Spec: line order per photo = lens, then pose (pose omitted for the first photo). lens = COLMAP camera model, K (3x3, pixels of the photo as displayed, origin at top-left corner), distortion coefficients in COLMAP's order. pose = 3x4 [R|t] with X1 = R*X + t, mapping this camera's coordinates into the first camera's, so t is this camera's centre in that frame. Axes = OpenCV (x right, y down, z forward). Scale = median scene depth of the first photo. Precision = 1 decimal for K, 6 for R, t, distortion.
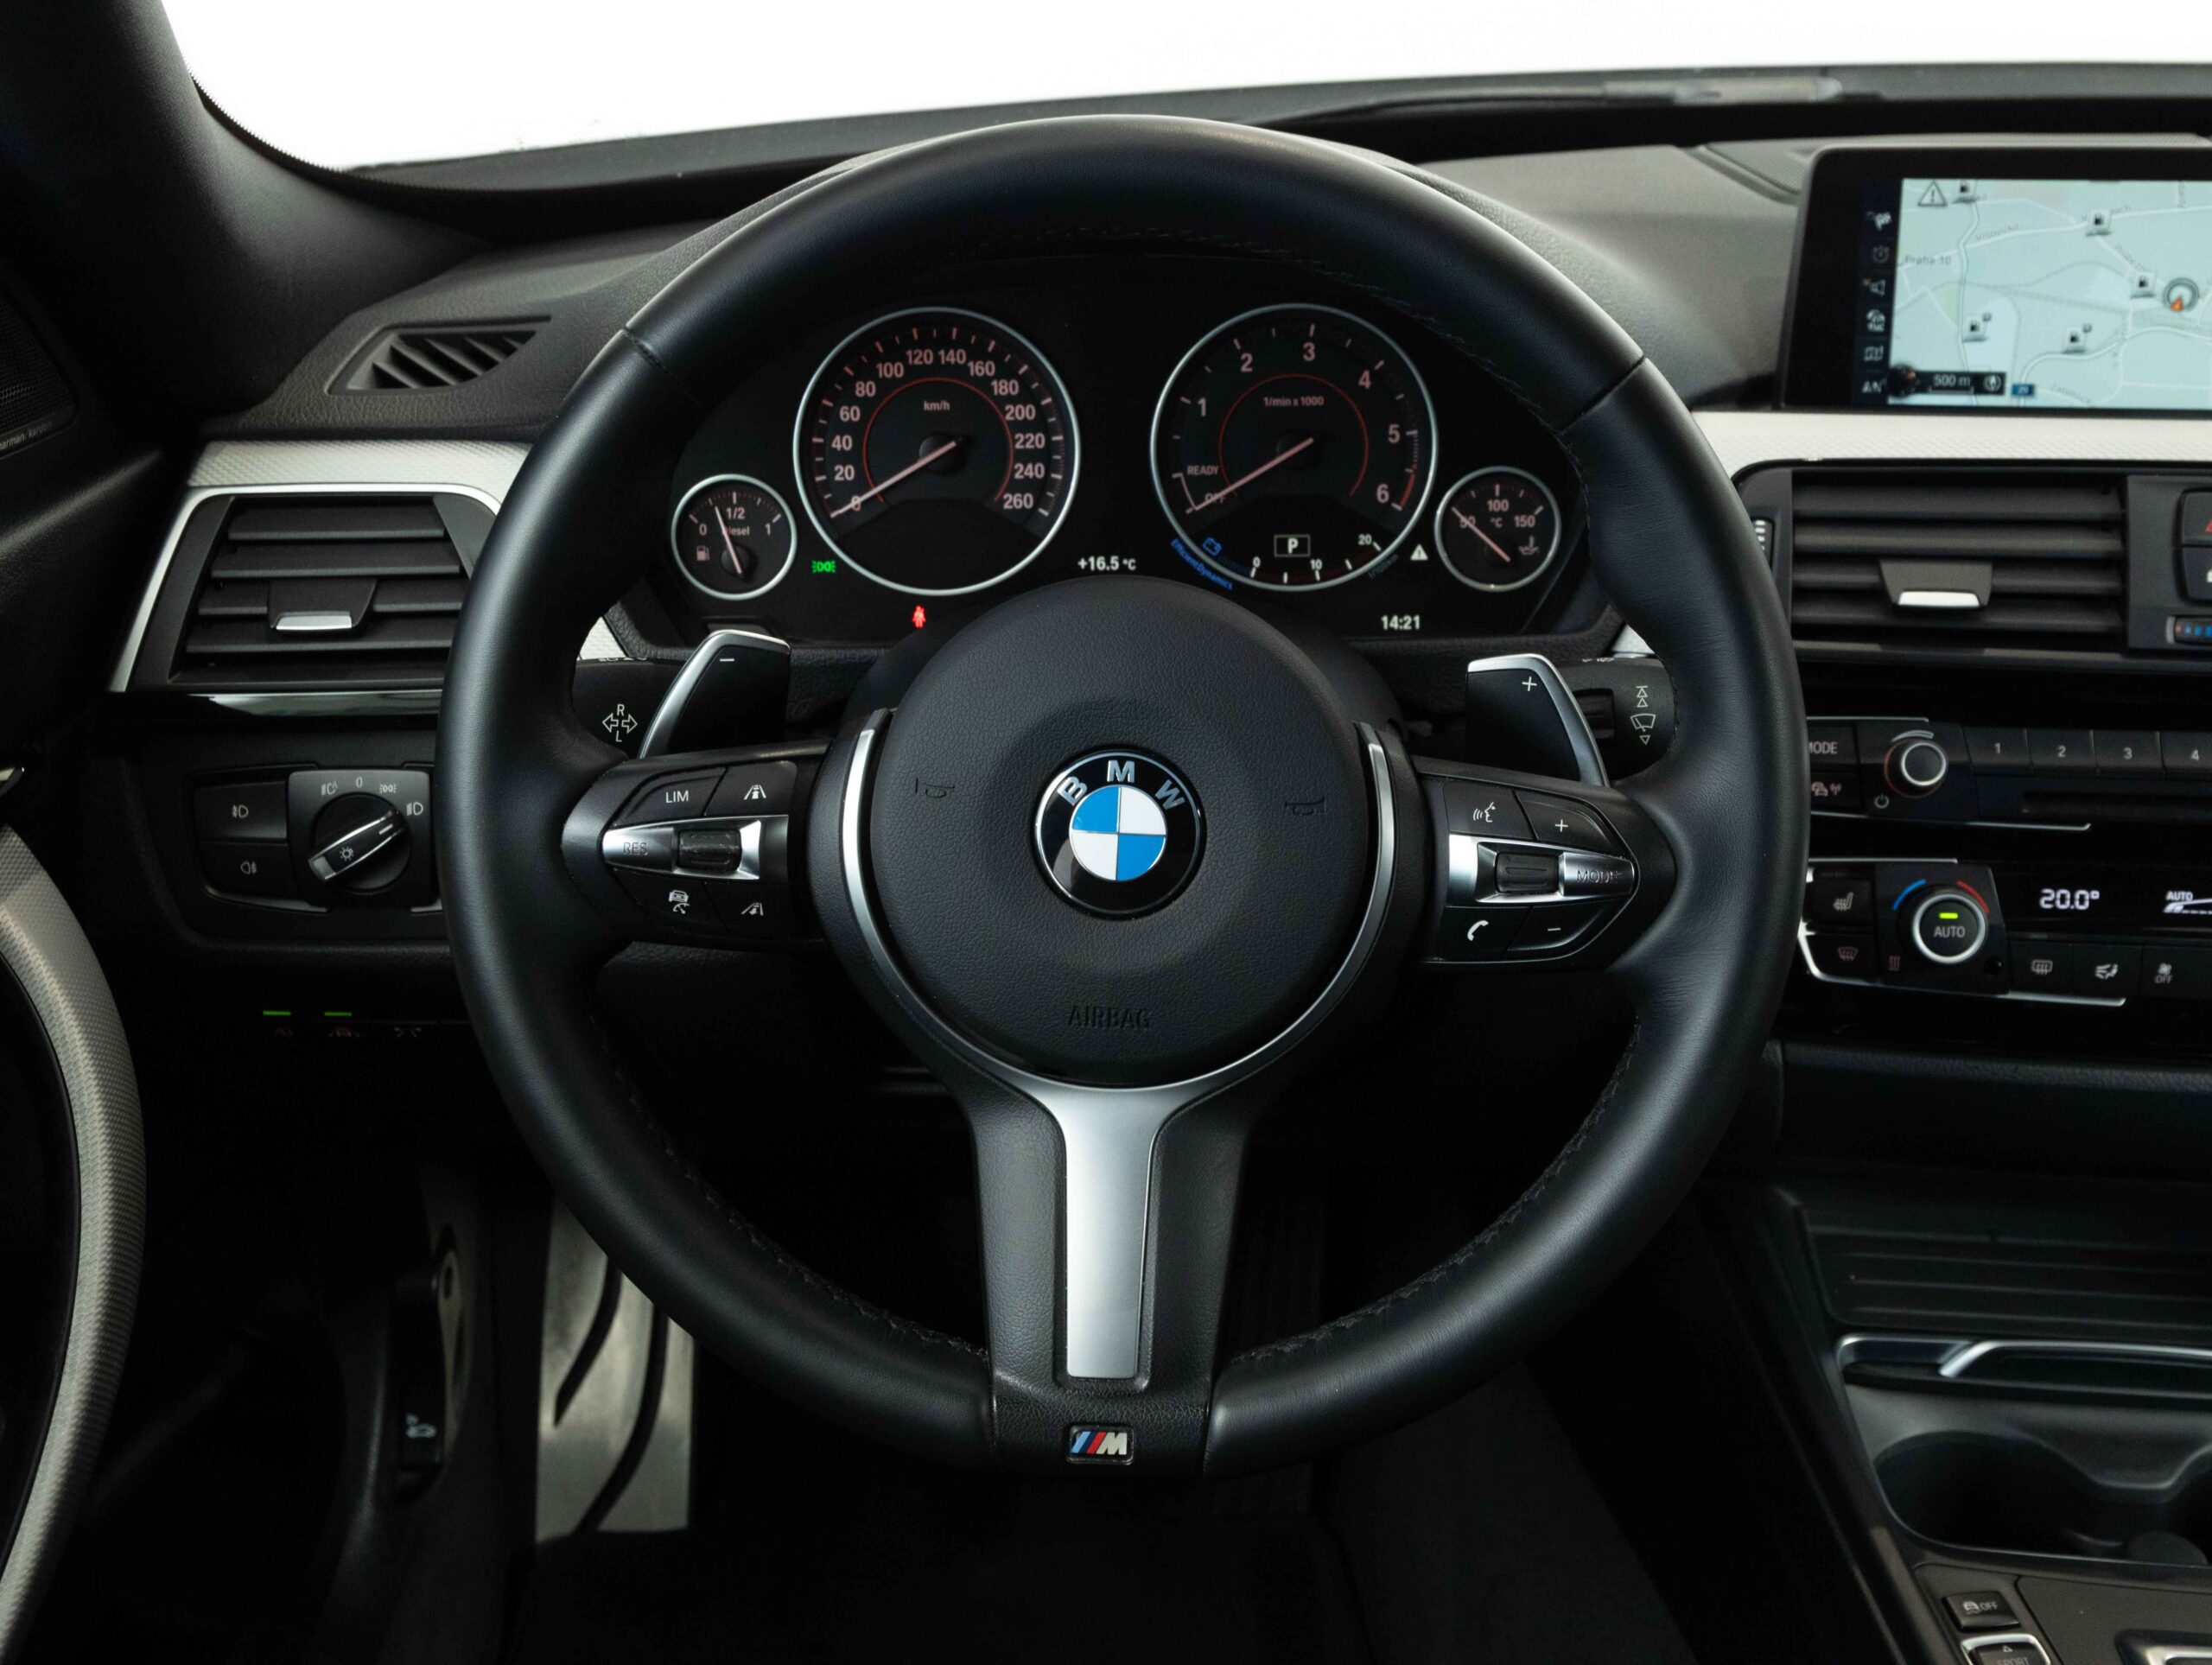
lens RADIAL K [[2573.4, 0, 1110.1], [0, 2573.4, 810.1], [0, 0, 1]] dist [-0.010888, 0.048167]
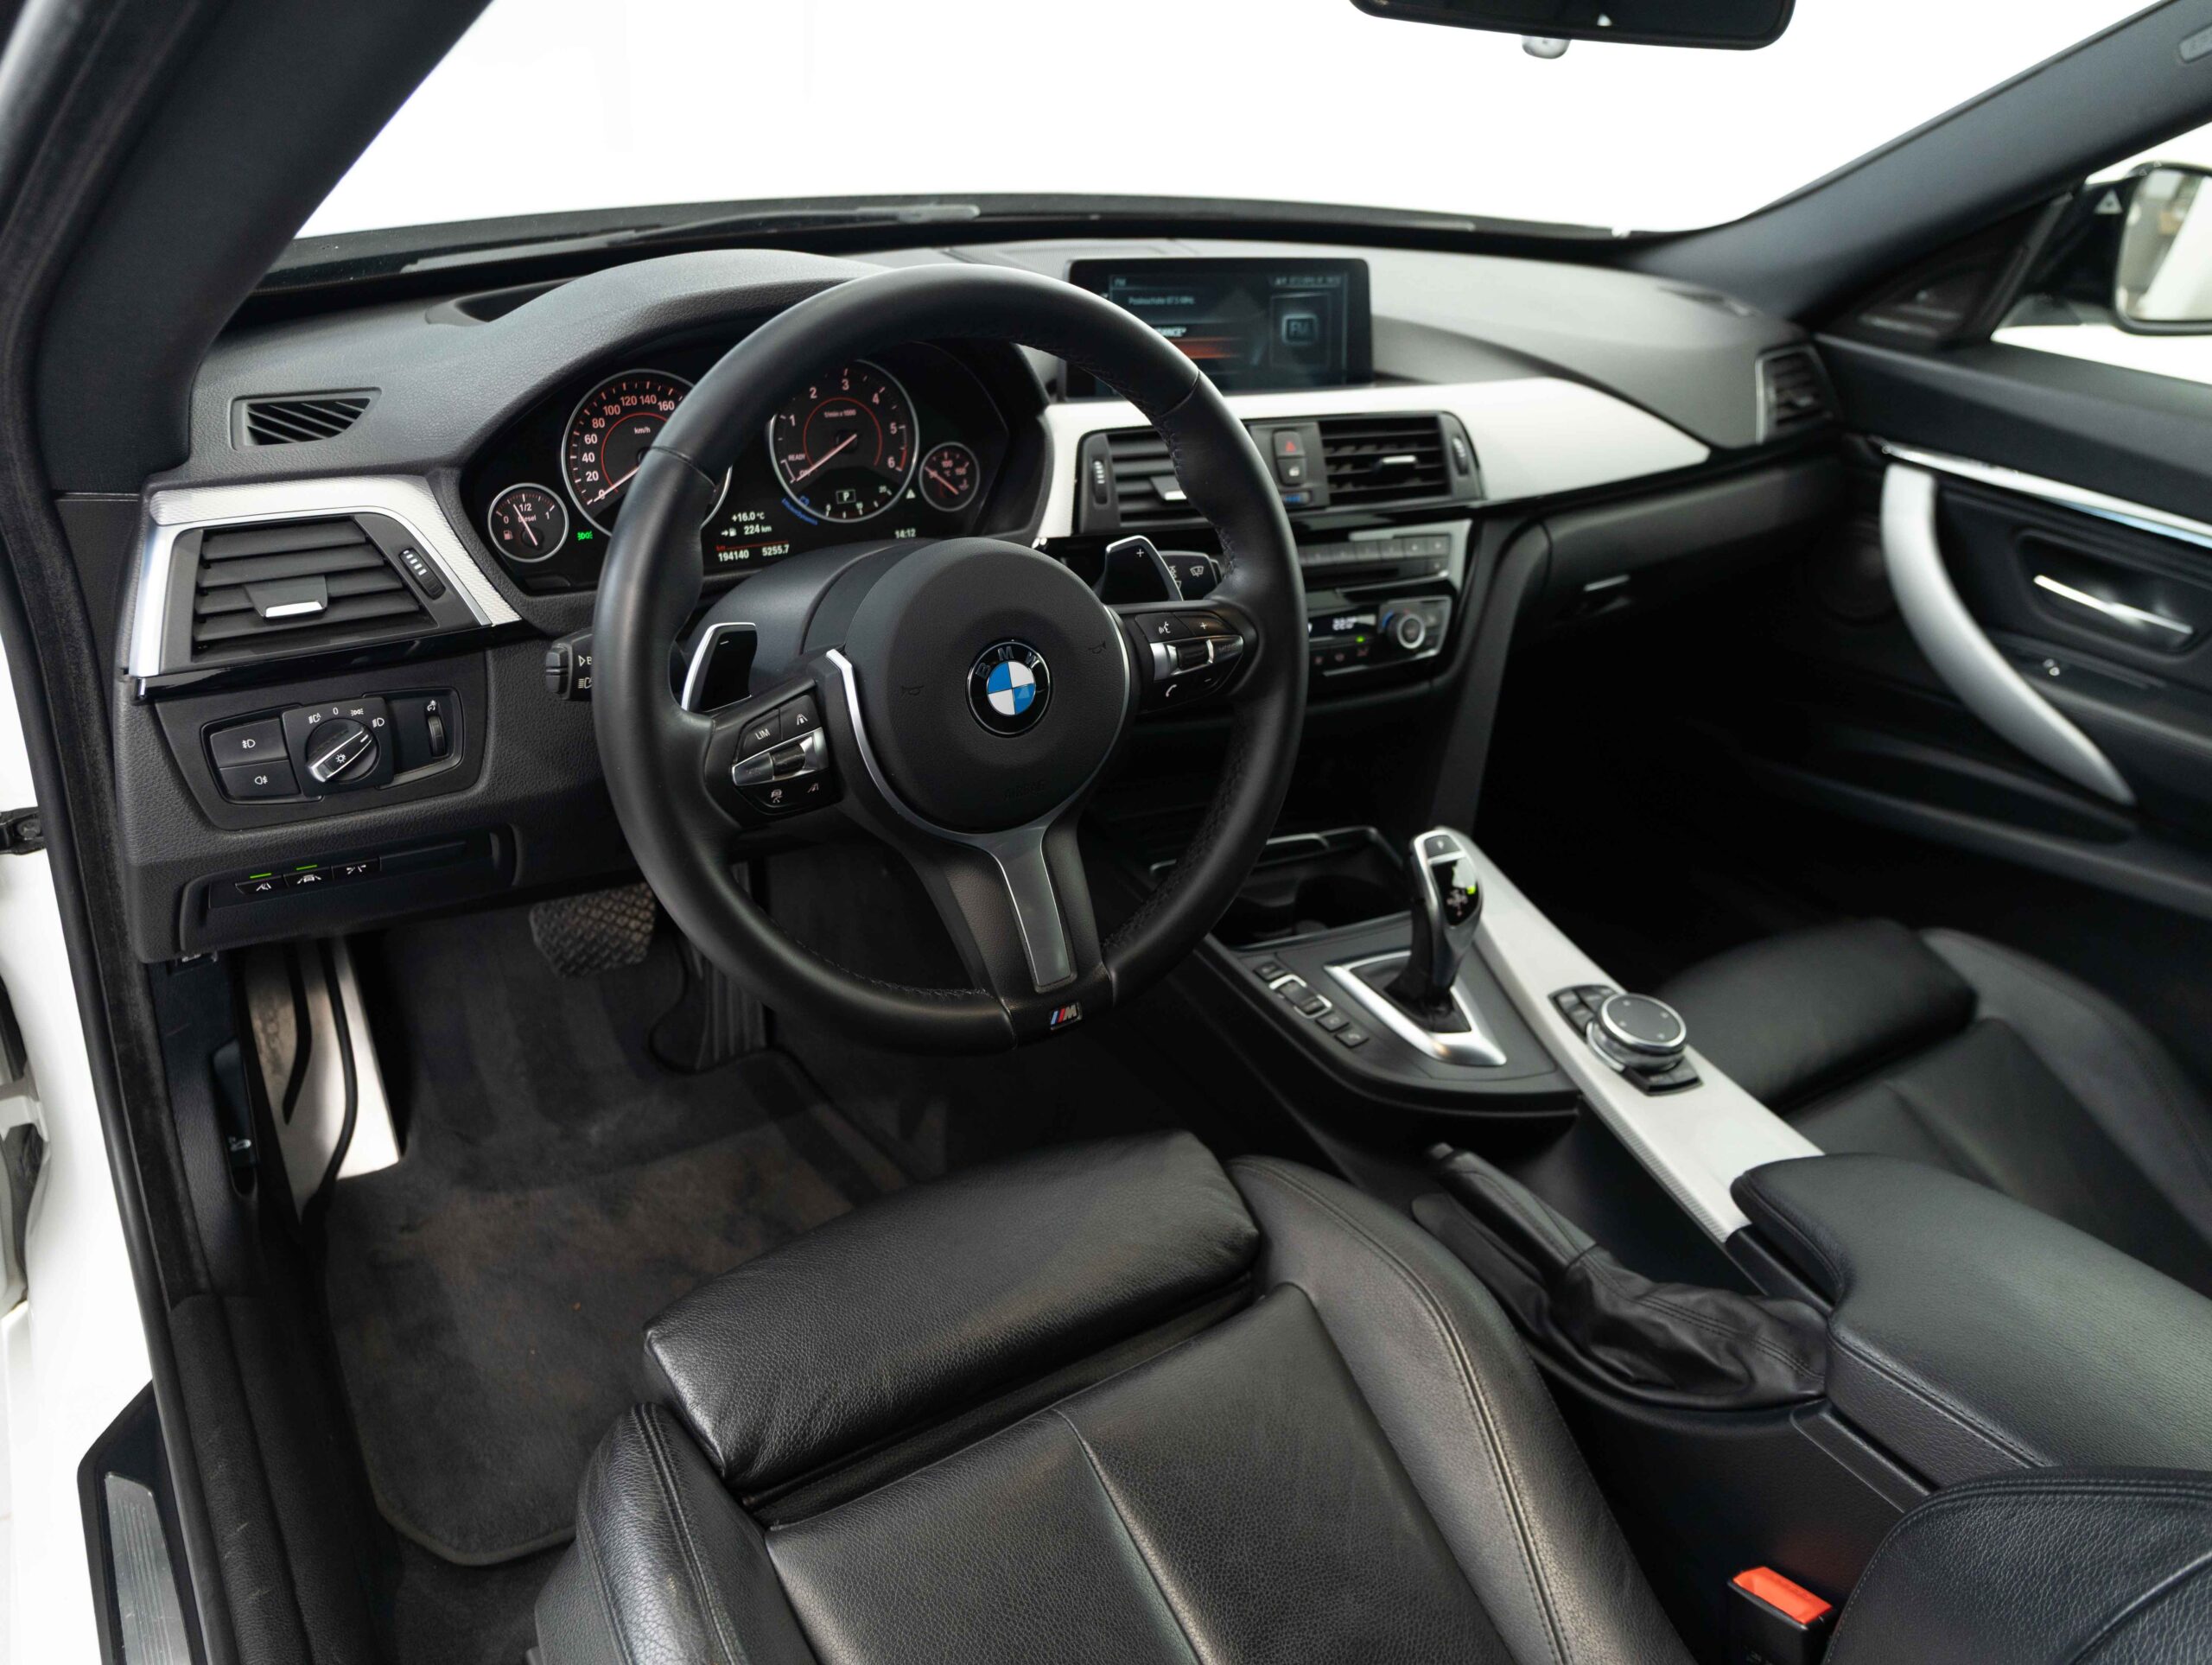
lens RADIAL K [[1618.4, 0, 1106.0], [0, 1618.4, 832.5], [0, 0, 1]] dist [-0.004125, -0.003745]
pose [[0.837699, -0.196497, 0.509558, -0.396709], [0.131273, 0.978123, 0.161376, -0.032932], [-0.530121, -0.068294, 0.845168, -0.053072]]
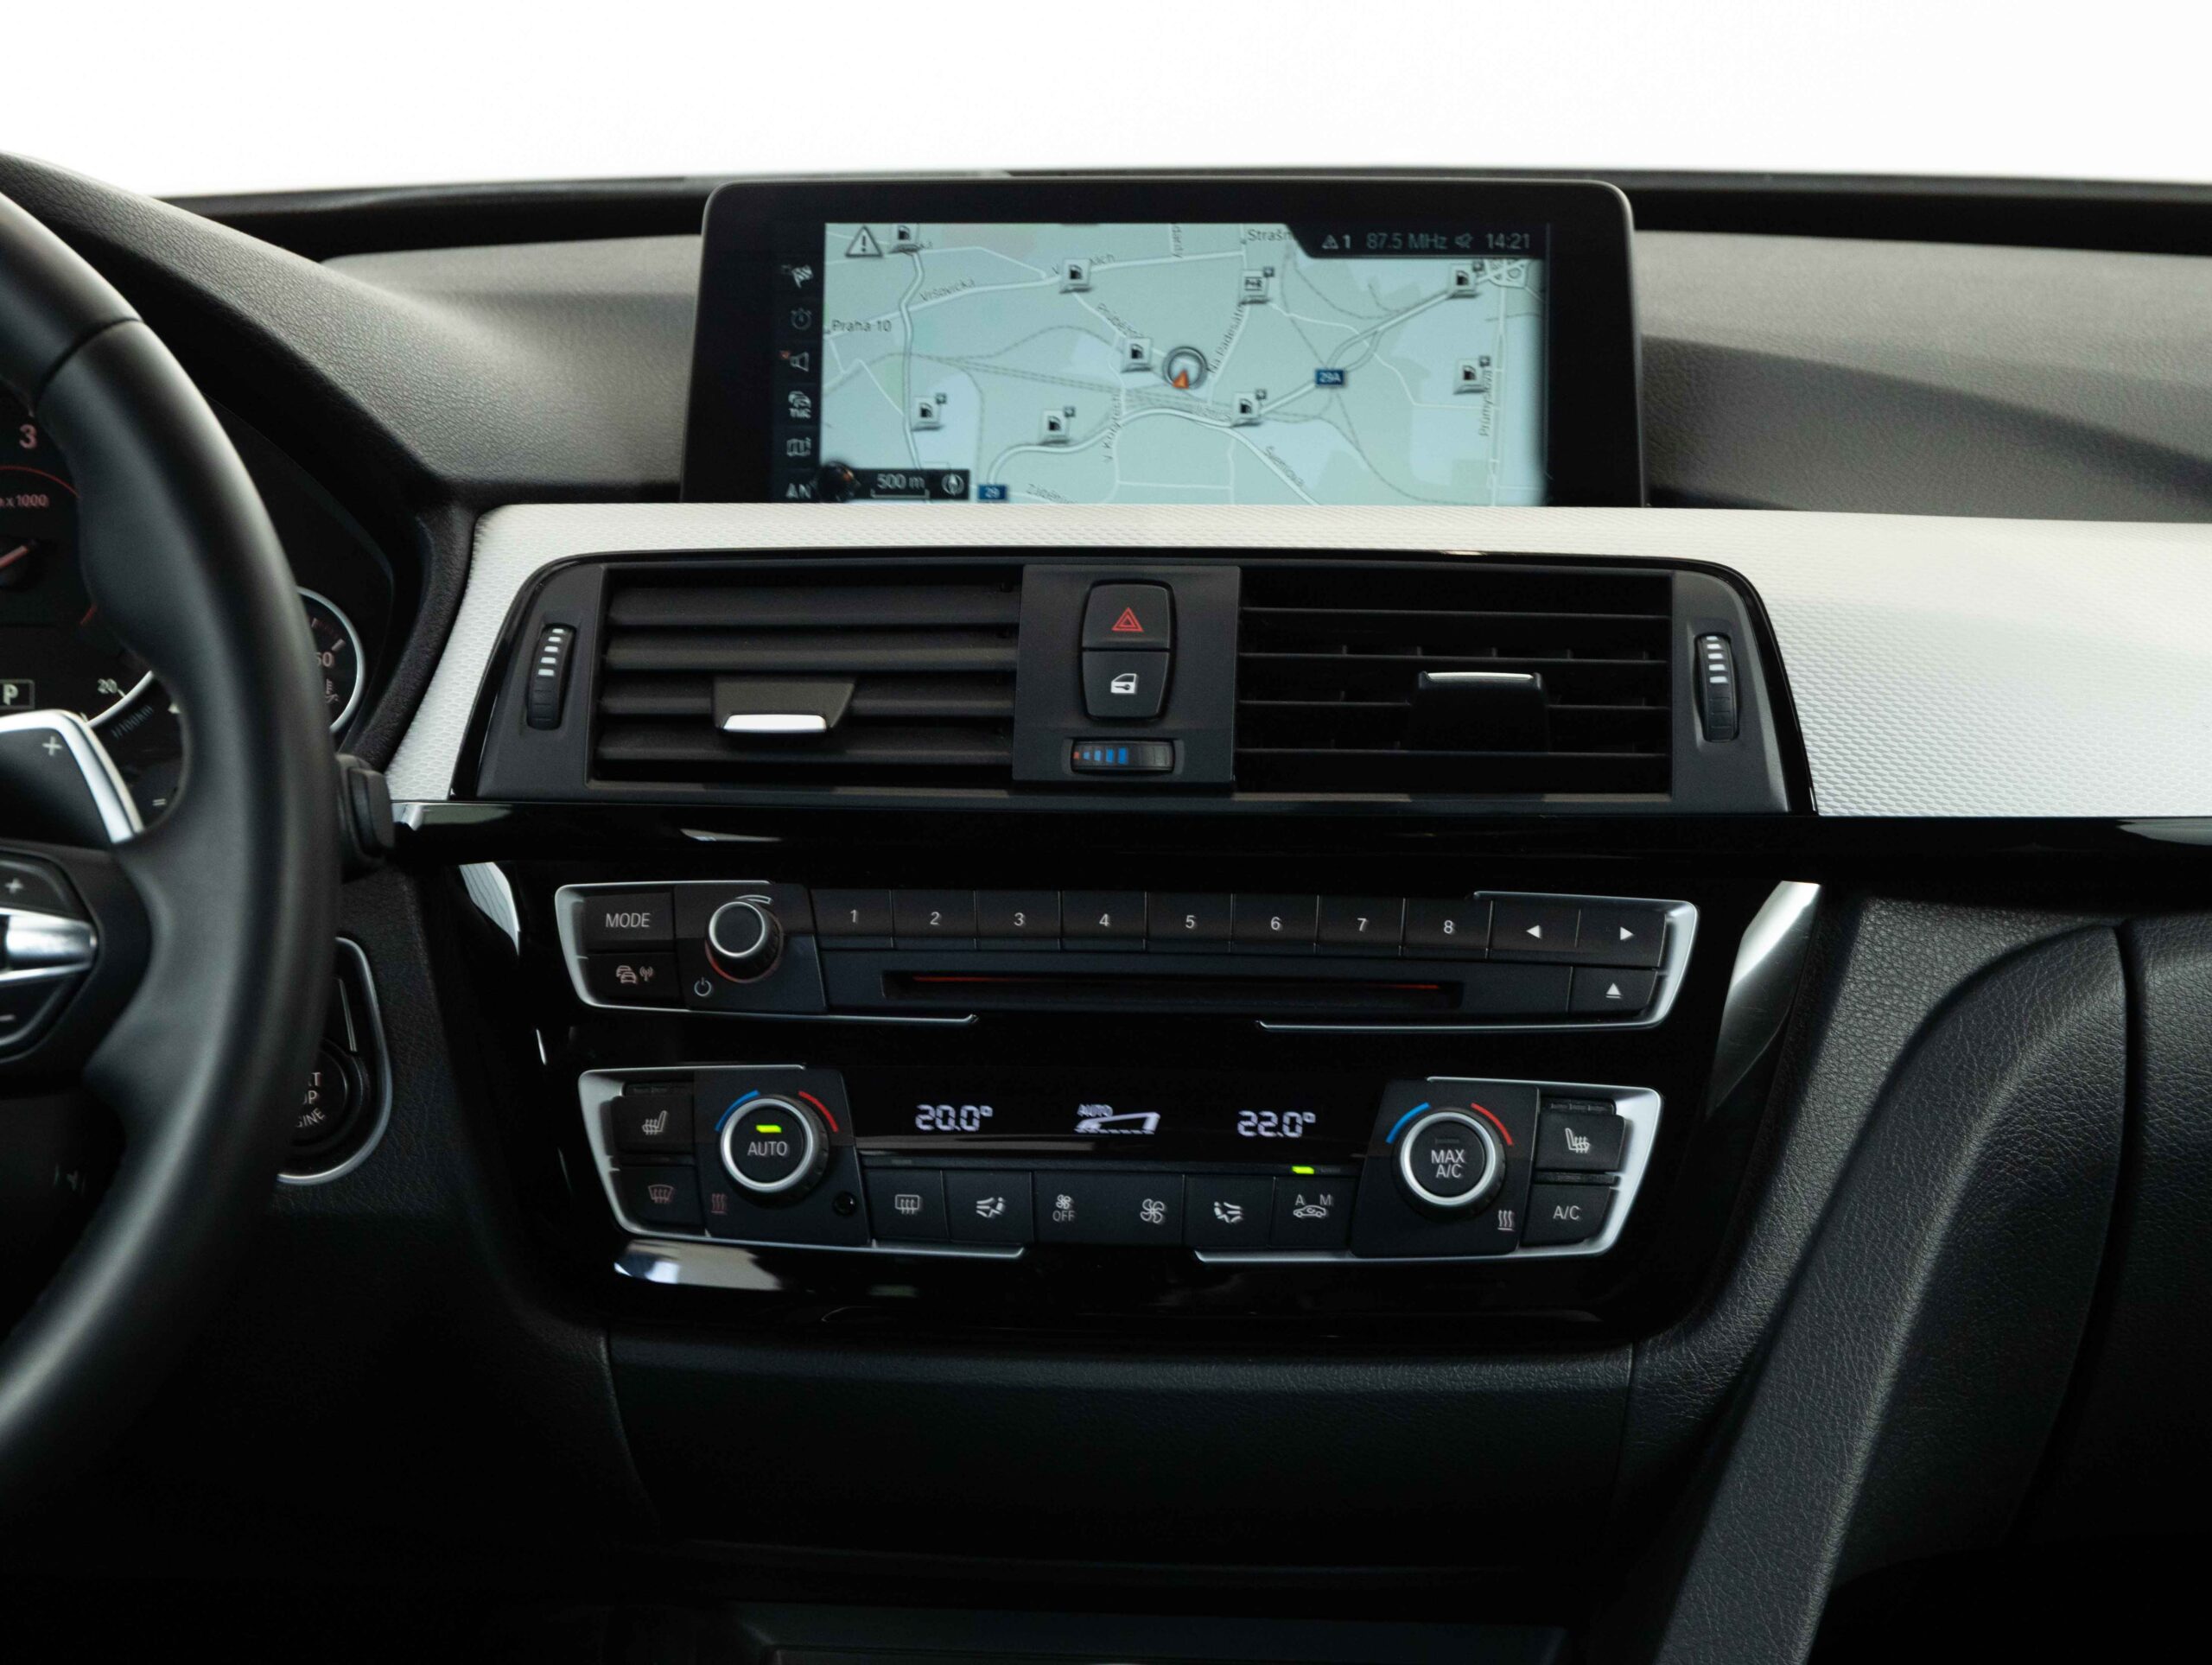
lens RADIAL K [[4620.2, 0, 1106.0], [0, 4620.2, 832.5], [0, 0, 1]] dist [-0.013871, -0.256016]
pose [[0.999888, -0.000092, 0.014957, 0.372562], [0.003192, 0.978248, -0.207416, 0.217299], [-0.014613, 0.207440, 0.978139, -0.306360]]
